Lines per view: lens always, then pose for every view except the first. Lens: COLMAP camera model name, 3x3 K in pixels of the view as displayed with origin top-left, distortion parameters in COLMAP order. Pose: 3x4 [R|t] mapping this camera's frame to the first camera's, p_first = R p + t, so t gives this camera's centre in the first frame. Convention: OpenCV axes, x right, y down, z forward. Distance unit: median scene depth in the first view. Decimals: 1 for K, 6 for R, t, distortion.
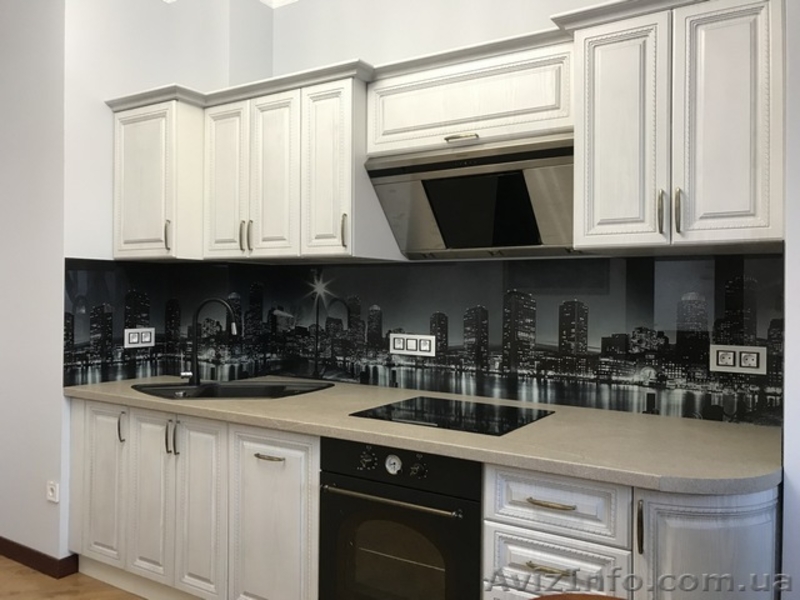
lens RADIAL K [[656.2, 0, 400.1], [0, 656.2, 299.6], [0, 0, 1]] dist [0.048454, -0.007115]
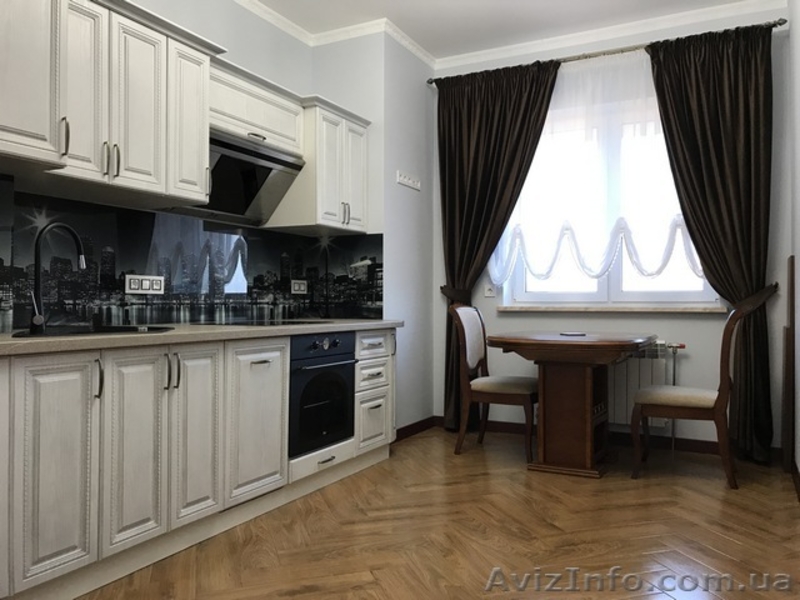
lens RADIAL K [[656.2, 0, 399.9], [0, 656.2, 296.9], [0, 0, 1]] dist [0.048454, -0.007115]
pose [[-0.095326, -0.000774, 0.995446, -1.151324], [0.006915, 0.999975, 0.001440, 0.091134], [-0.995422, 0.007021, -0.095318, 0.675298]]
